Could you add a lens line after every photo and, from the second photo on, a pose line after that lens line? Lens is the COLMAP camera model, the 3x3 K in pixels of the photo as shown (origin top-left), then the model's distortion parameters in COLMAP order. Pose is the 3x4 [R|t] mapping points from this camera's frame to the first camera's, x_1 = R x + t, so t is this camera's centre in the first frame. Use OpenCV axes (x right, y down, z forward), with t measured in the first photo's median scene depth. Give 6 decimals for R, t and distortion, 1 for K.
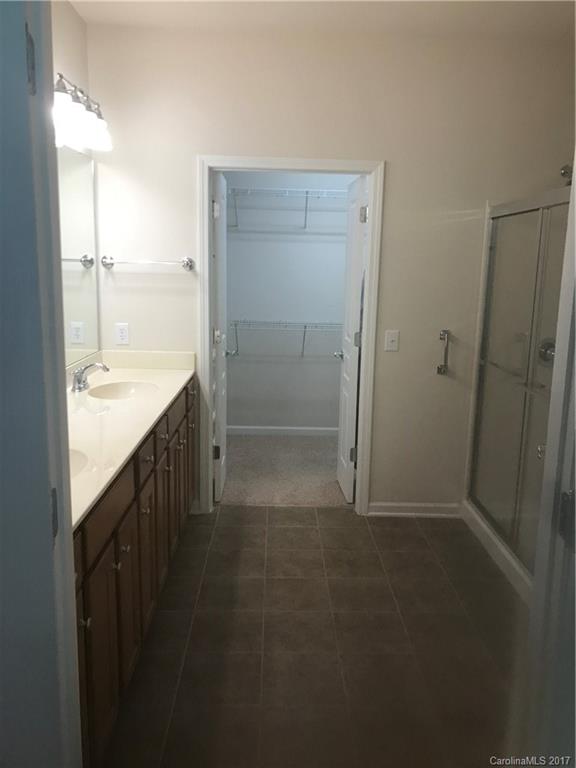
lens RADIAL K [[626.3, 0, 302.8], [0, 626.3, 383.8], [0, 0, 1]] dist [0.011436, 0.001555]
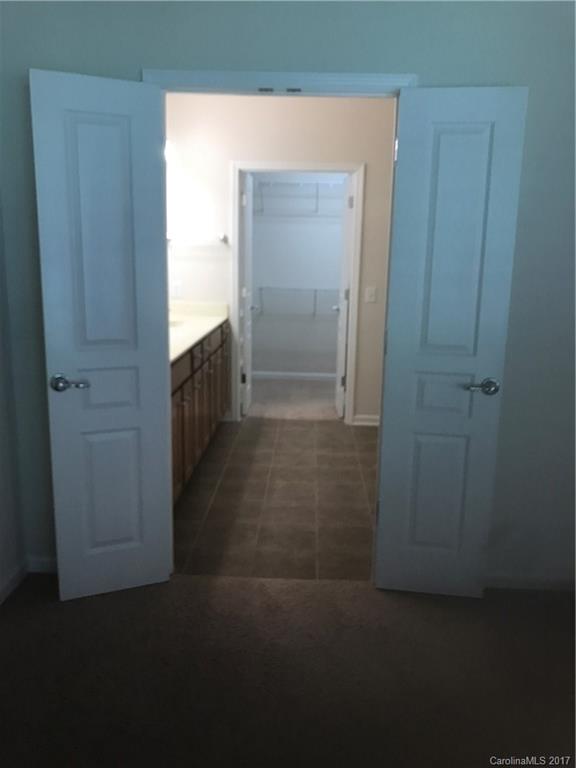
lens RADIAL K [[633.8, 0, 288.0], [0, 633.8, 384.0], [0, 0, 1]] dist [0.004737, -0.007388]
pose [[0.996906, 0.011542, -0.077749, 0.068807], [-0.009655, 0.999651, 0.024601, 0.089126], [0.078006, -0.023774, 0.996669, -0.379554]]
